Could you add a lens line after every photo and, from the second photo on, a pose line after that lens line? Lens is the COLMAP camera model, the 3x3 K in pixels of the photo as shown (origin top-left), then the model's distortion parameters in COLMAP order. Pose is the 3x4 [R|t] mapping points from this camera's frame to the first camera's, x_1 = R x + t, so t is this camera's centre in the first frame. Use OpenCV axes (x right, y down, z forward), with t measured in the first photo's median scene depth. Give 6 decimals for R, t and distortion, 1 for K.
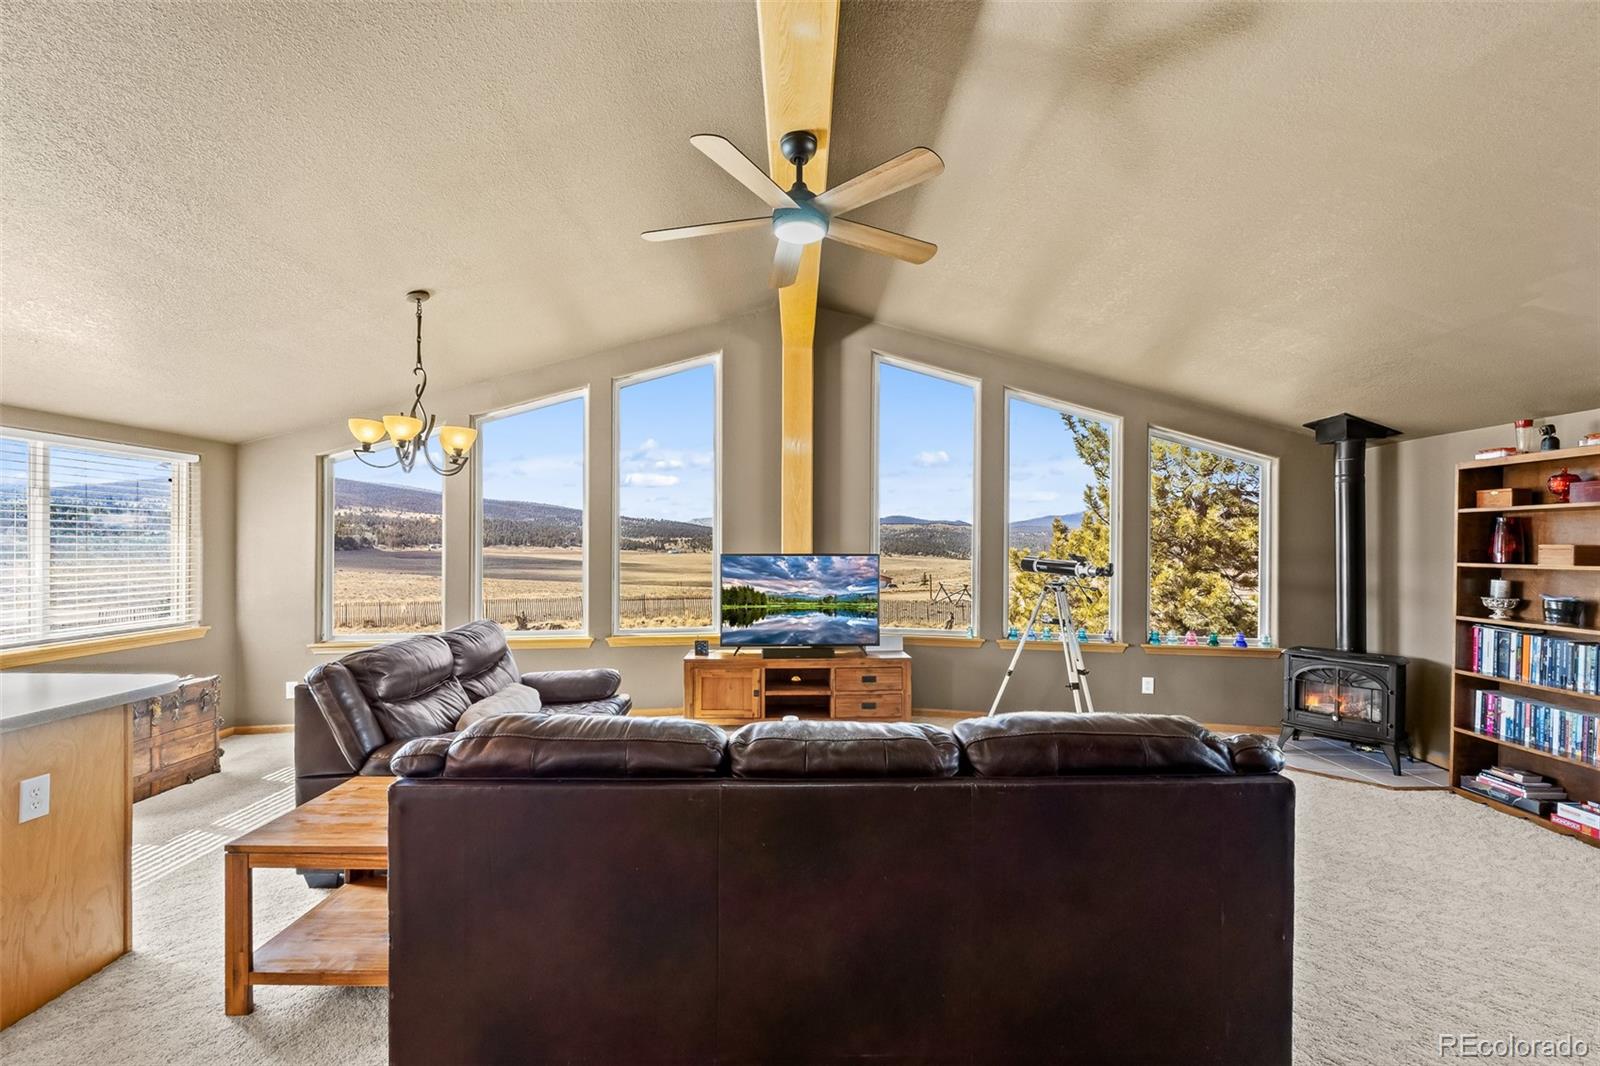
lens RADIAL K [[691.2, 0, 797.0], [0, 691.2, 572.2], [0, 0, 1]] dist [-0.008304, 0.001288]
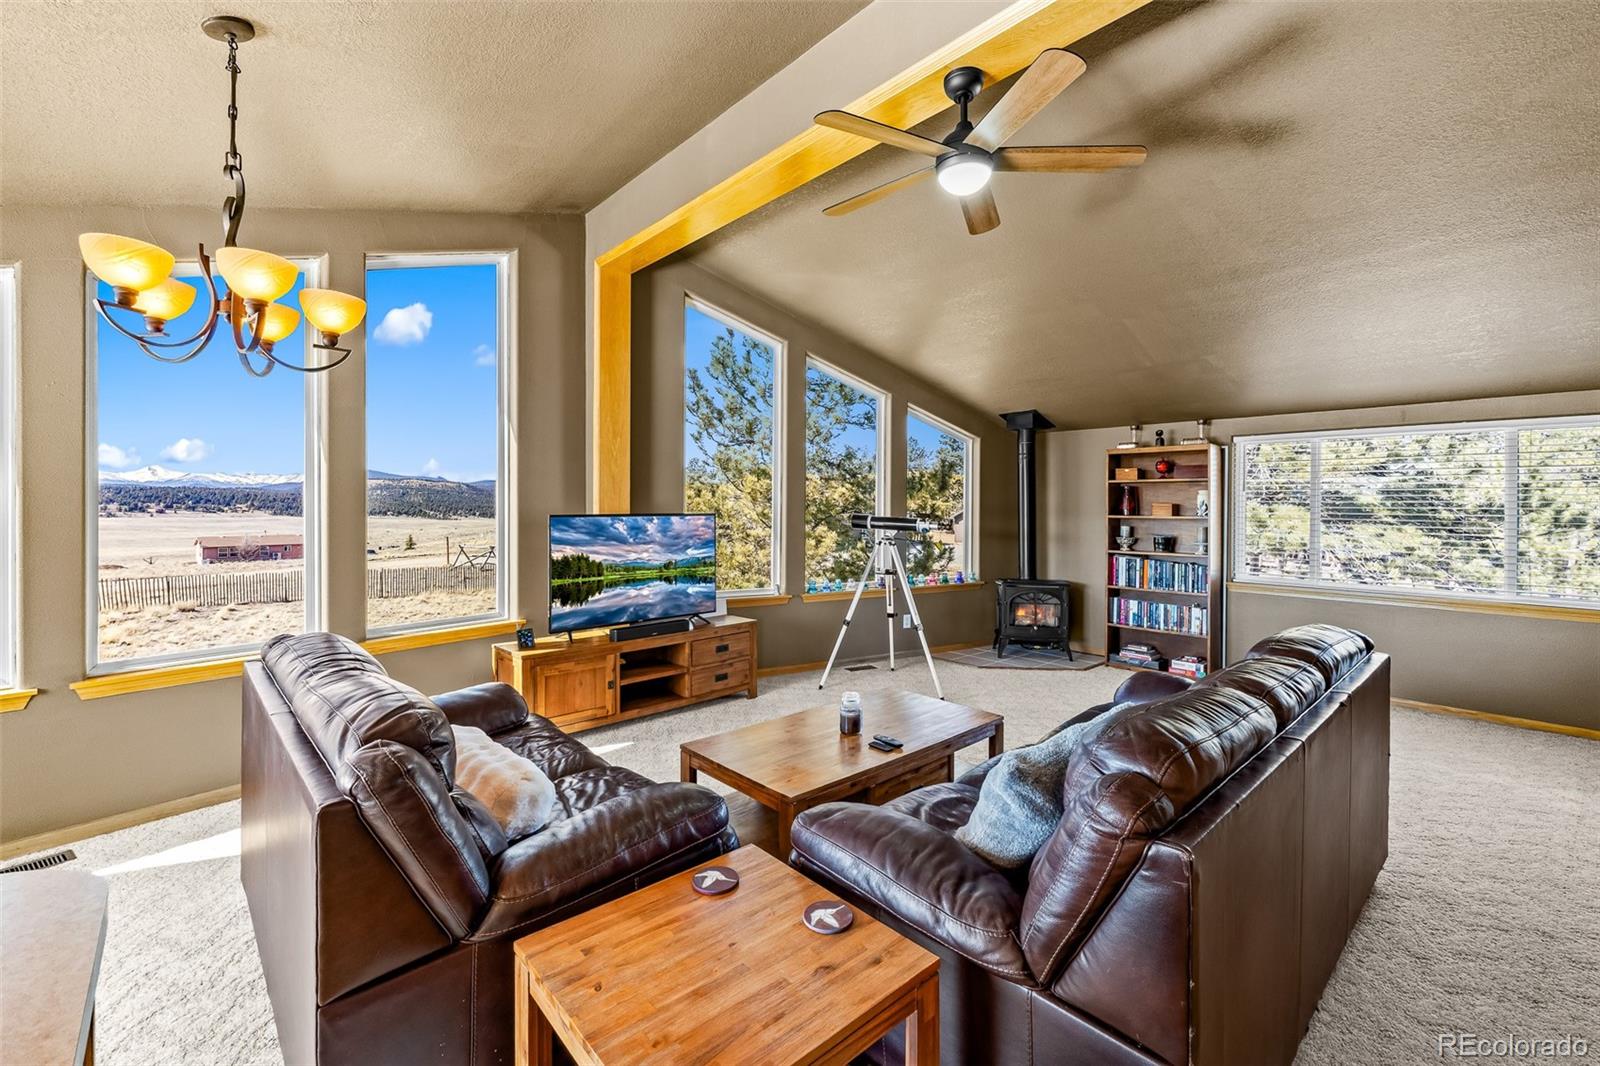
lens RADIAL K [[691.2, 0, 788.8], [0, 691.2, 532.5], [0, 0, 1]] dist [-0.008304, 0.001288]
pose [[0.741644, -0.027111, 0.670246, -0.431709], [0.025519, 0.999600, 0.012197, -0.009287], [-0.670308, 0.008058, 0.742039, 0.242167]]
